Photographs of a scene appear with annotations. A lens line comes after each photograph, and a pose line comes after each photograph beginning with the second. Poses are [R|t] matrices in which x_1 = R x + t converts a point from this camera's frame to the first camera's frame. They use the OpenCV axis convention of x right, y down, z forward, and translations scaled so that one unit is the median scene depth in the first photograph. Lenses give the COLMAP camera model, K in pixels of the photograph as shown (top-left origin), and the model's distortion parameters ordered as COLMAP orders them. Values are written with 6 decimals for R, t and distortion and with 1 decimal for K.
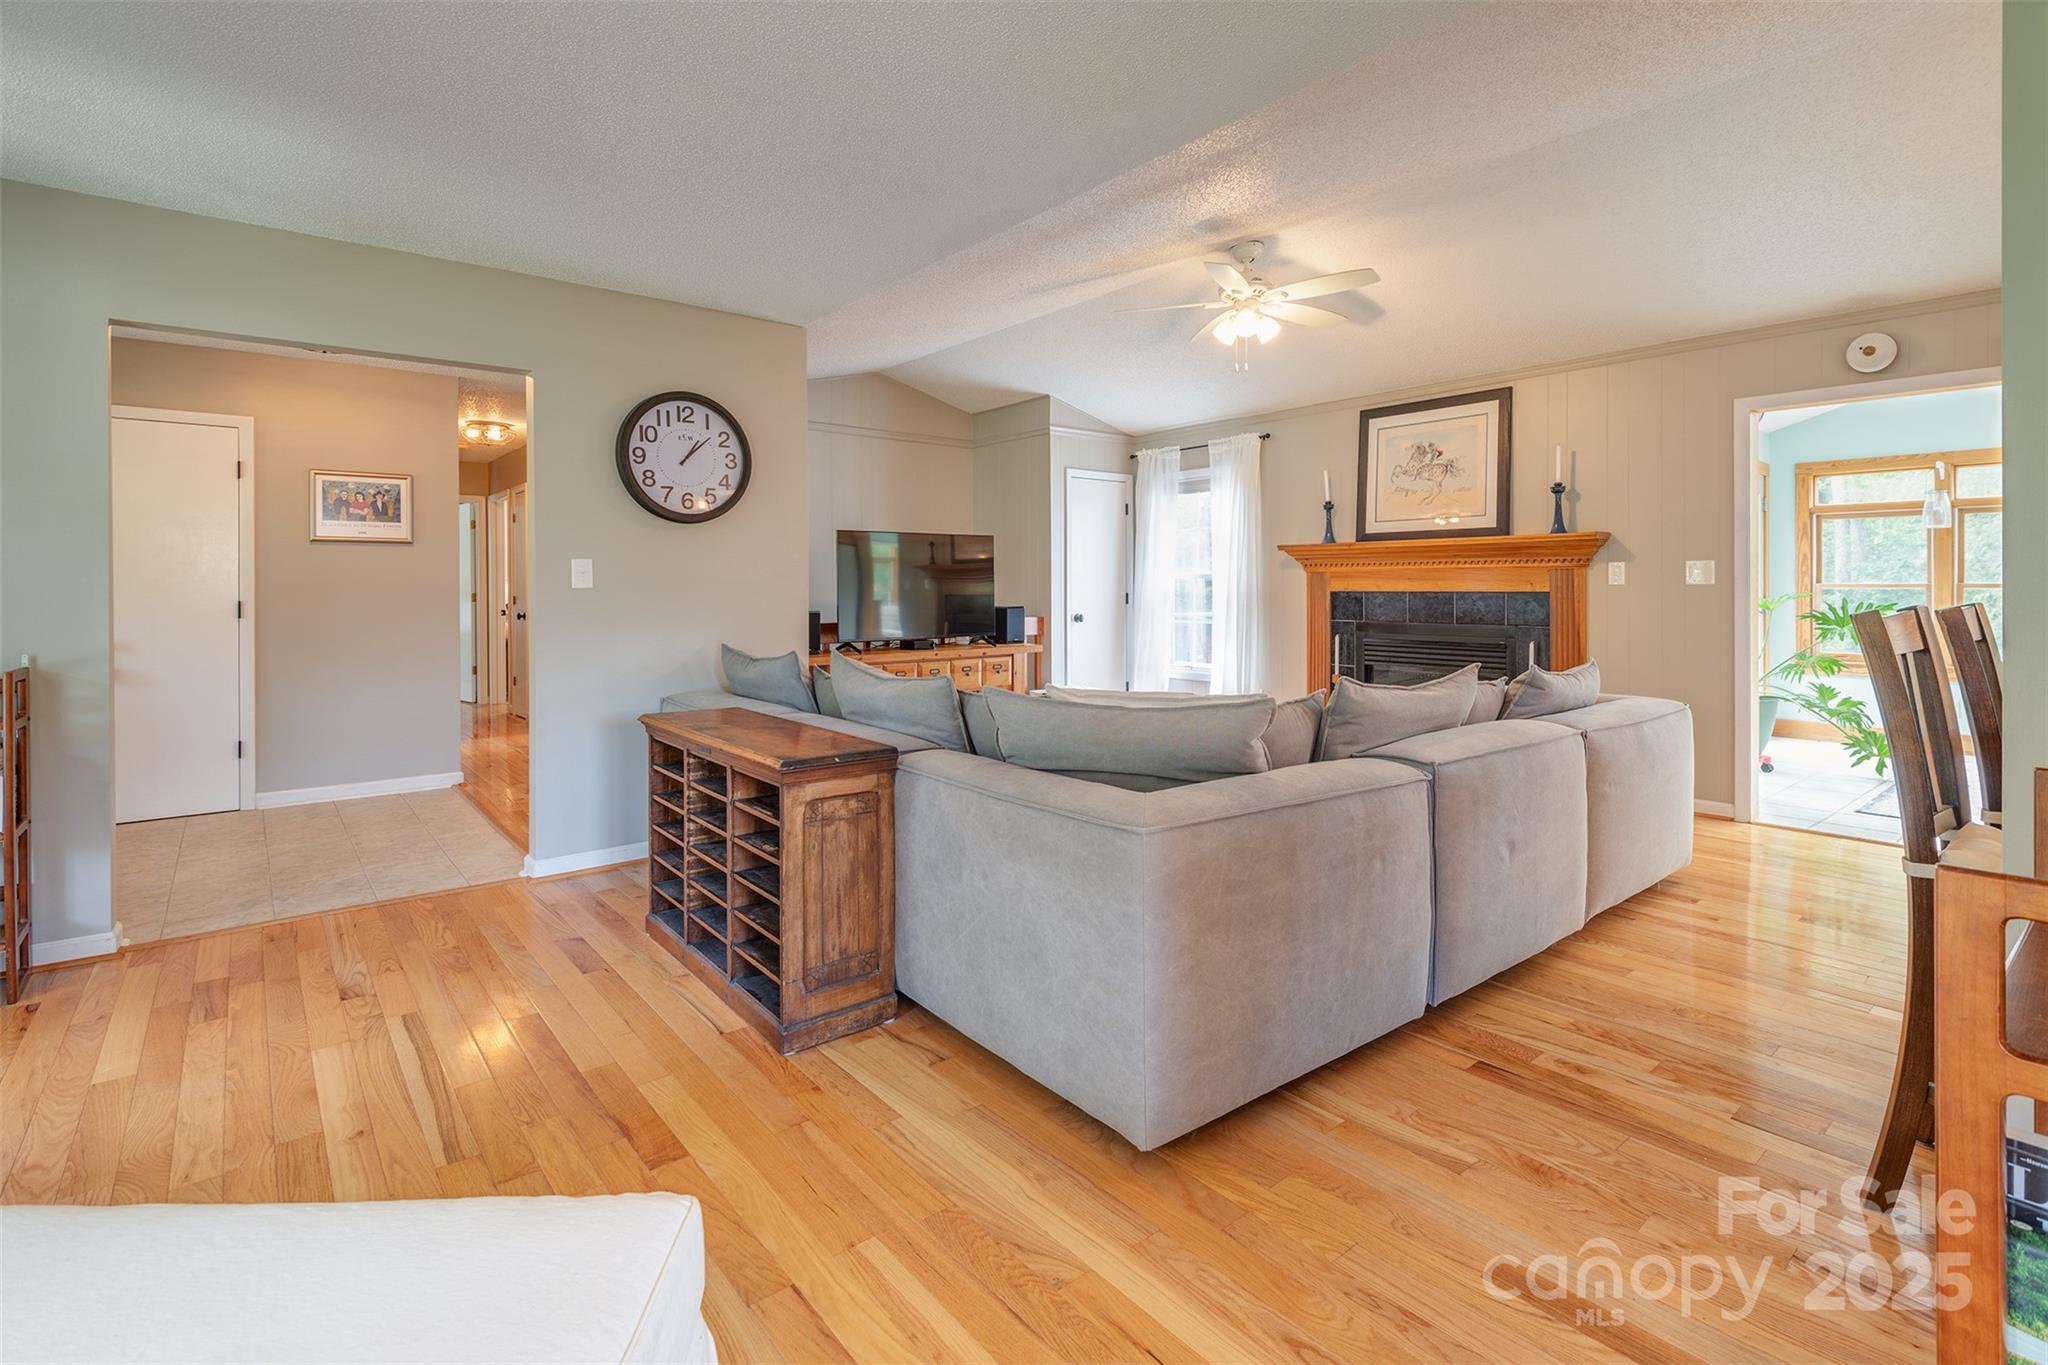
lens RADIAL K [[950.2, 0, 1013.5], [0, 950.2, 592.3], [0, 0, 1]] dist [0.003112, 0.000060]
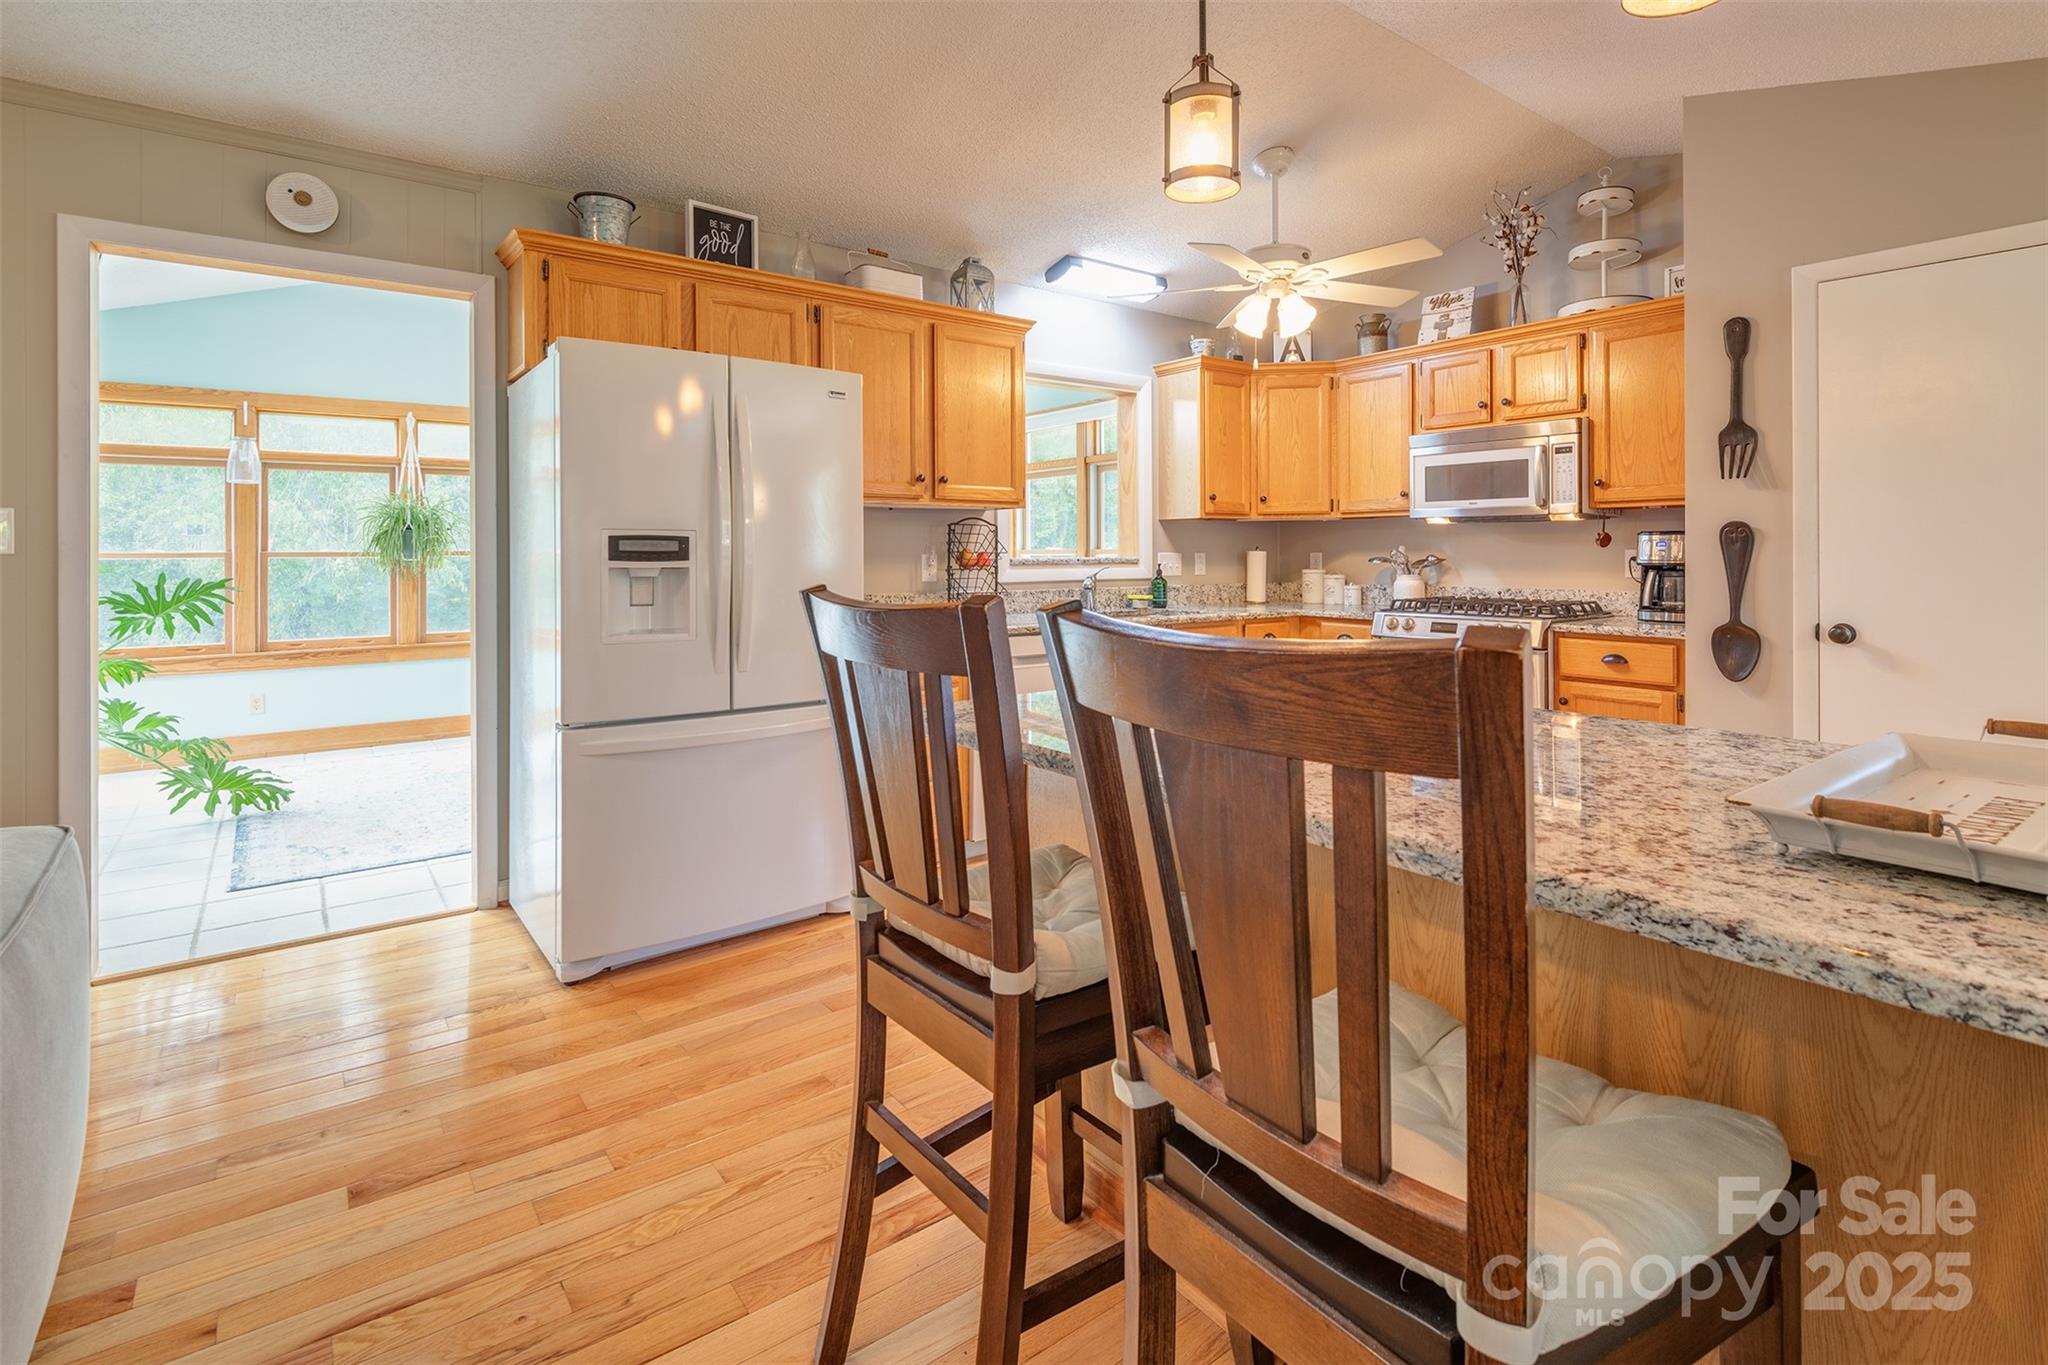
lens RADIAL K [[987.9, 0, 1039.0], [0, 987.9, 553.0], [0, 0, 1]] dist [0.010844, -0.000876]
pose [[0.026764, 0.002004, 0.999640, 0.171311], [0.004163, 0.999989, -0.002116, -0.004613], [-0.999633, 0.004218, 0.026755, 0.363851]]
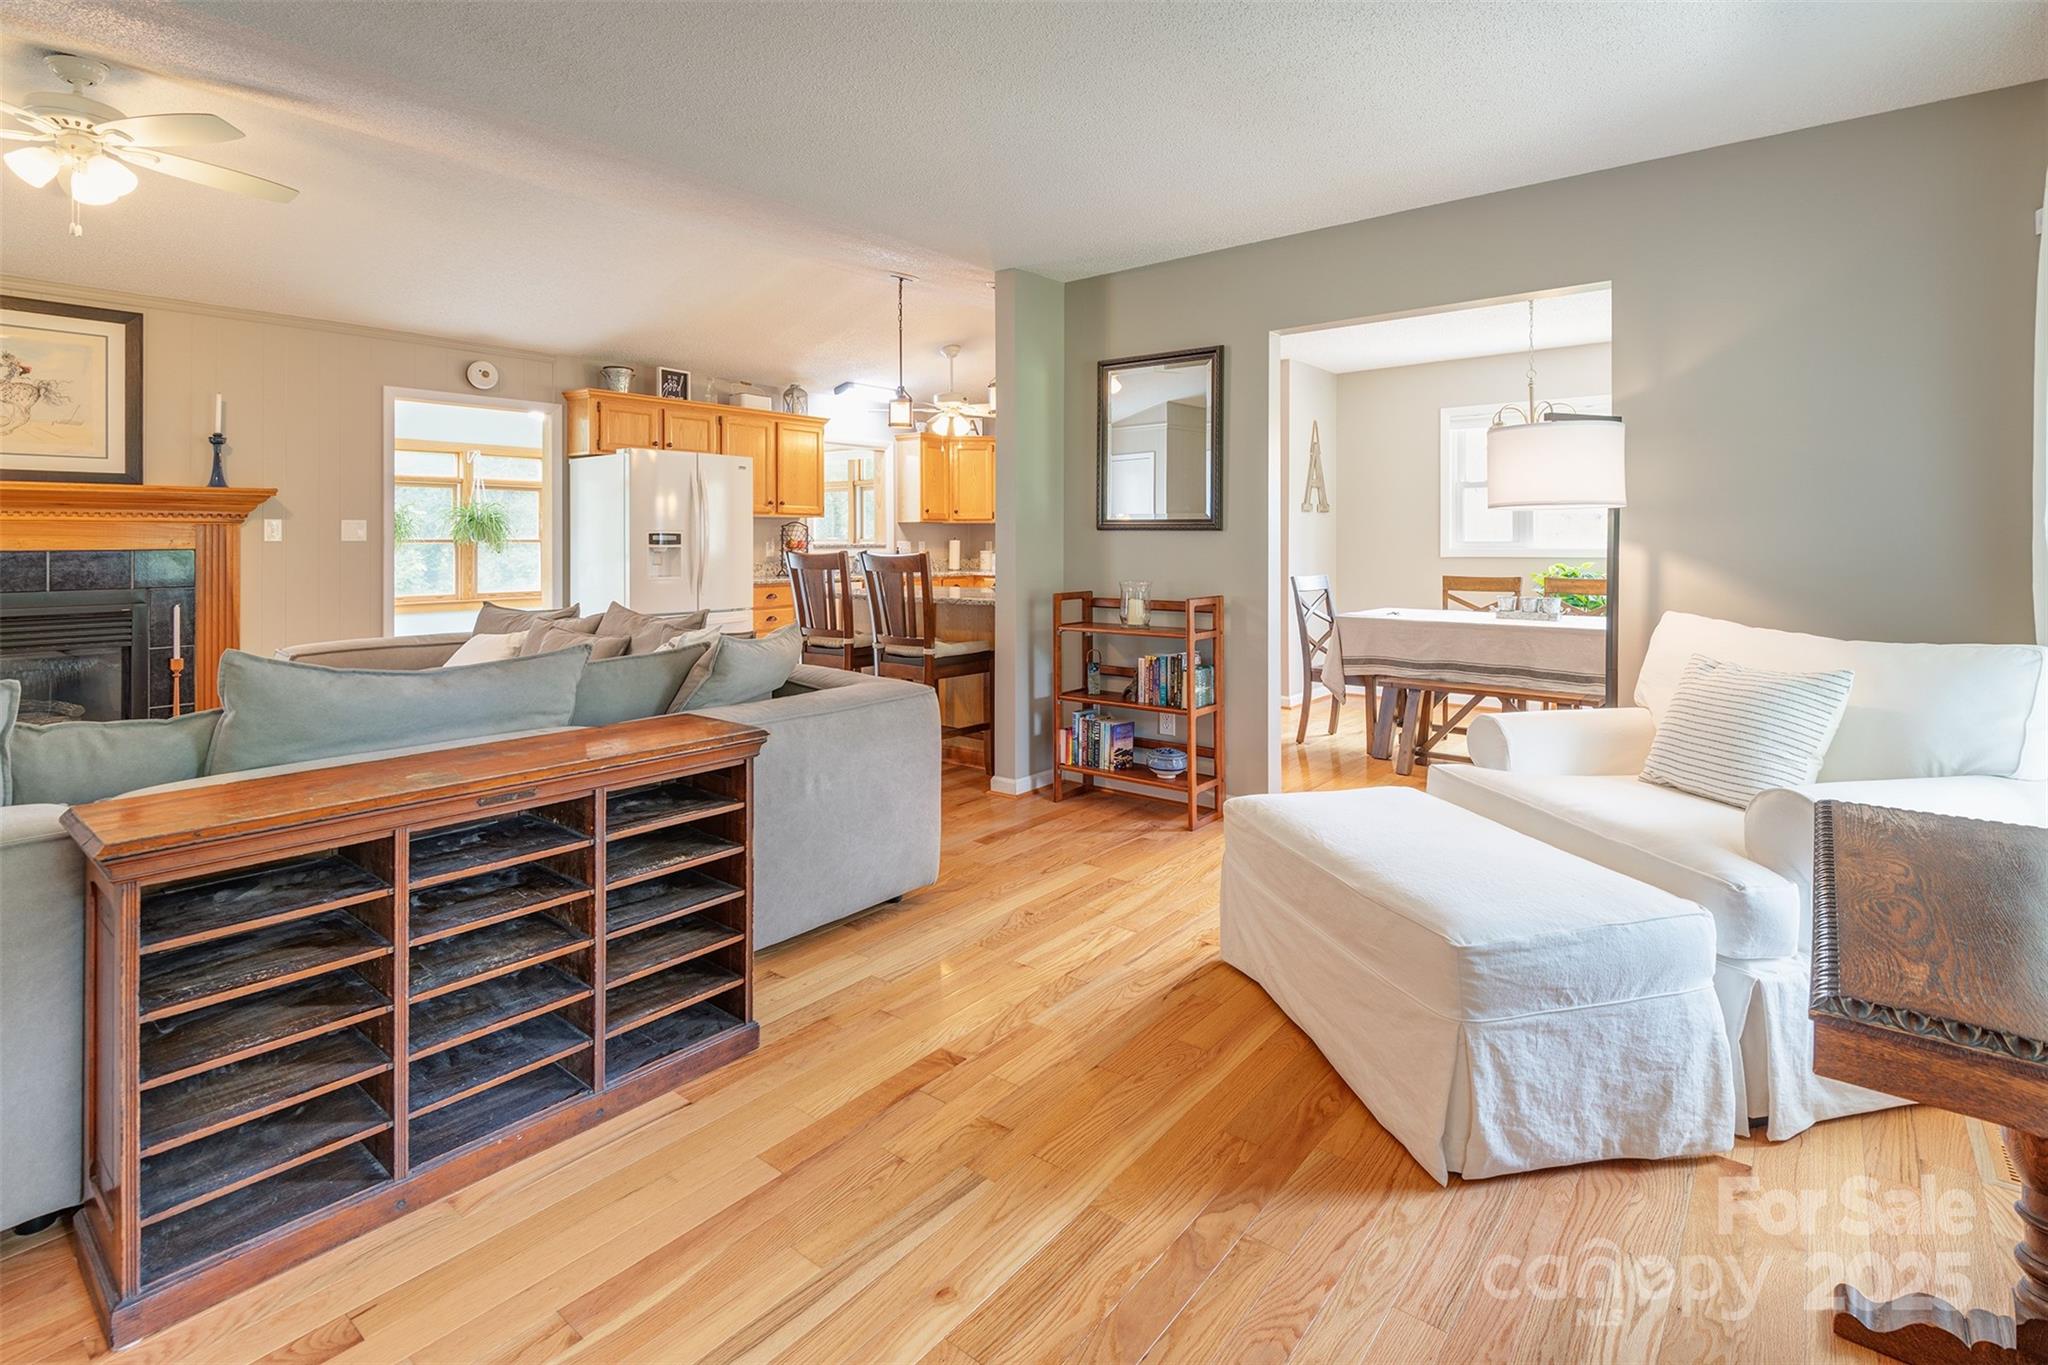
lens RADIAL K [[972.3, 0, 1039.0], [0, 972.3, 548.6], [0, 0, 1]] dist [0.001783, -0.000339]
pose [[-0.216412, -0.005252, 0.976288, -0.521506], [0.003998, 0.999972, 0.006266, -0.003041], [-0.976294, 0.005259, -0.216385, 0.396455]]
